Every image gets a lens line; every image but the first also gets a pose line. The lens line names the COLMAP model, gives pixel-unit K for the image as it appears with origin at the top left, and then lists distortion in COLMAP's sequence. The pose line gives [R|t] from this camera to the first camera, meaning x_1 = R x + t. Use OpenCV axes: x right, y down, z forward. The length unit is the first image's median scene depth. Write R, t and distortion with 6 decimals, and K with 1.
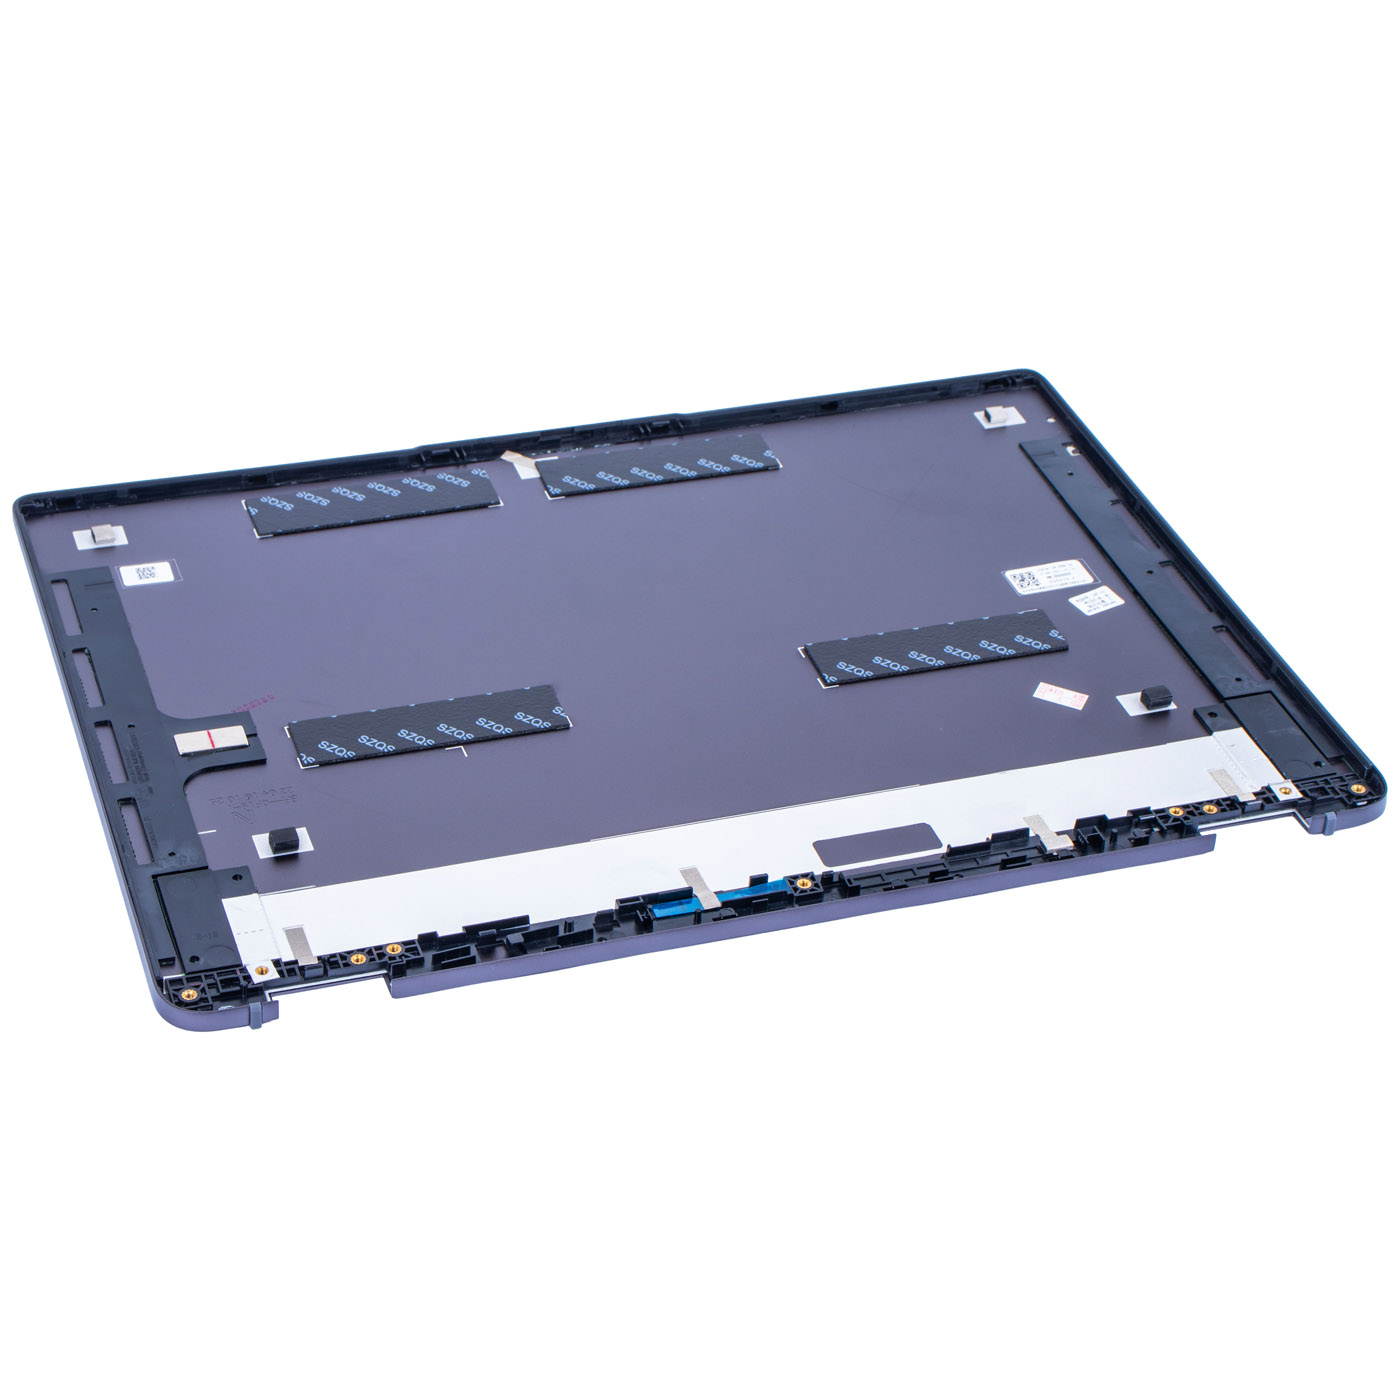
lens RADIAL K [[2710.1, 0, 700.2], [0, 2710.1, 781.7], [0, 0, 1]] dist [0.118190, 0.000000]
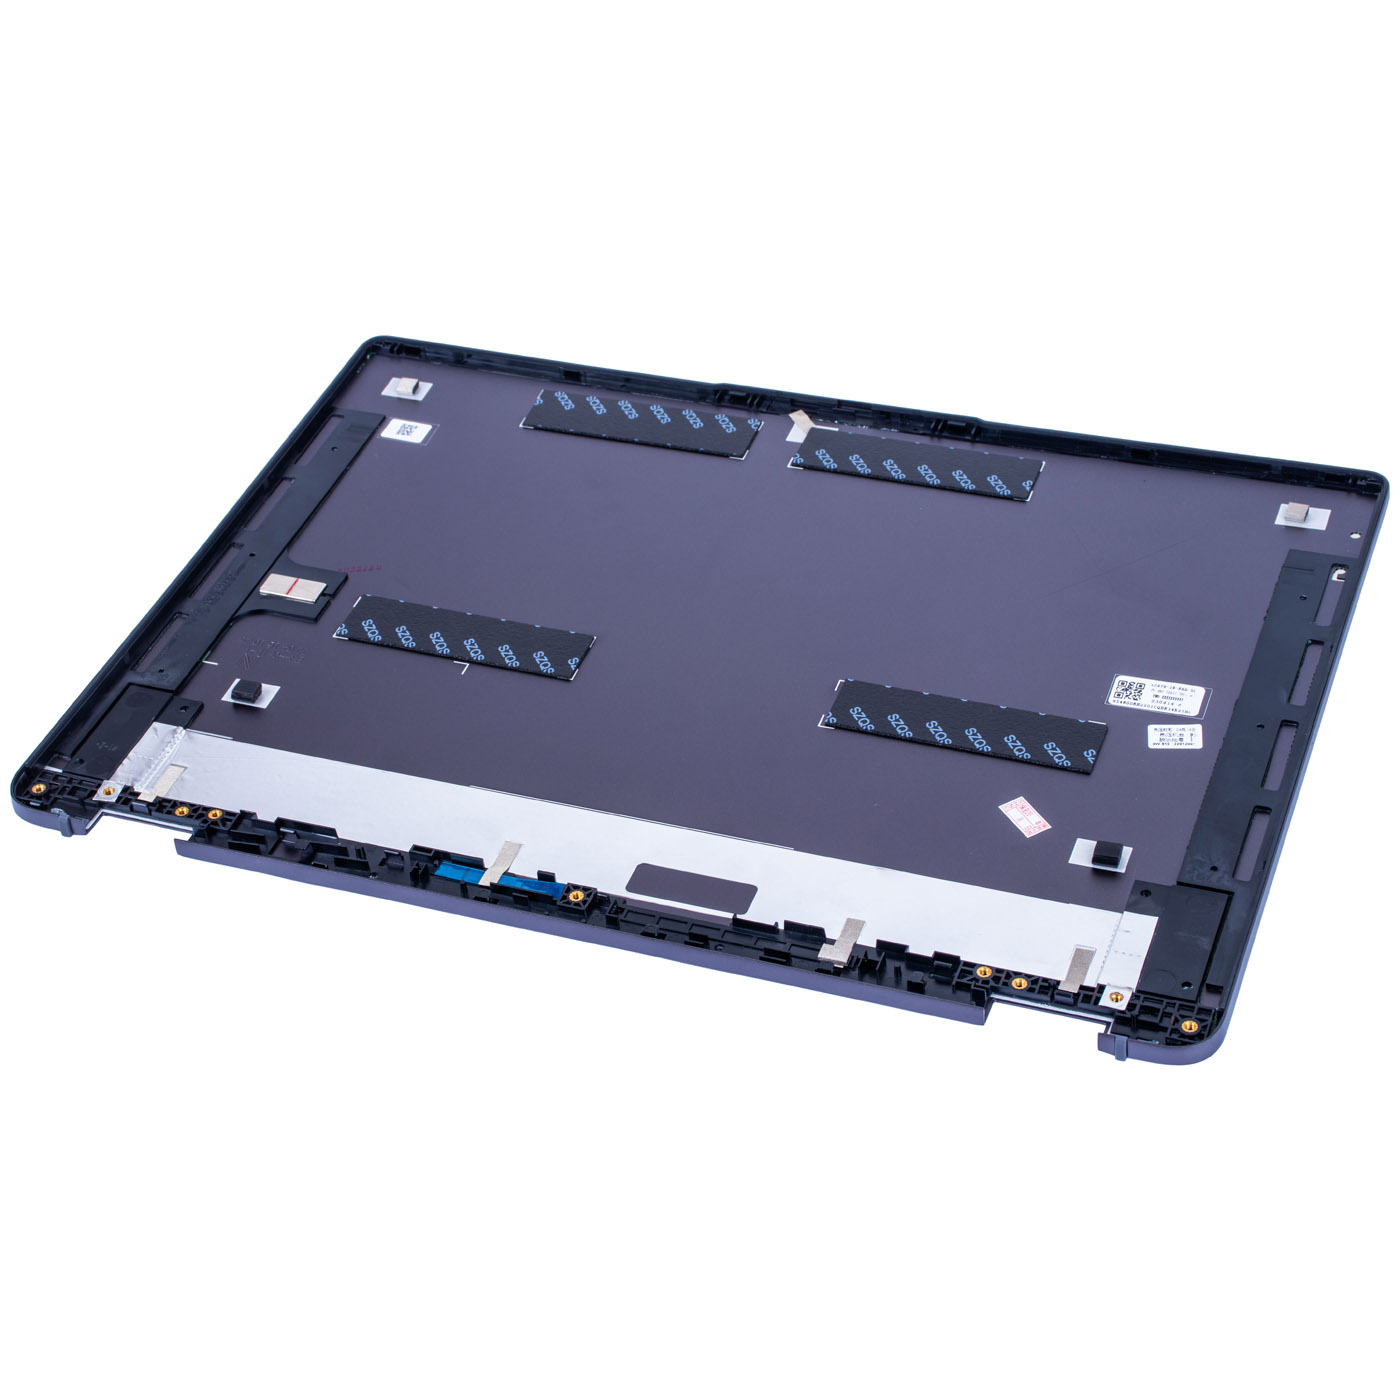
lens RADIAL K [[3084.0, 0, 699.4], [0, 3084.0, 699.1], [0, 0, 1]] dist [0.074768, 0.000000]
pose [[0.762111, 0.293519, -0.577090, 0.583884], [-0.314331, 0.946978, 0.066544, -0.096078], [0.566024, 0.130683, 0.813965, 0.157462]]
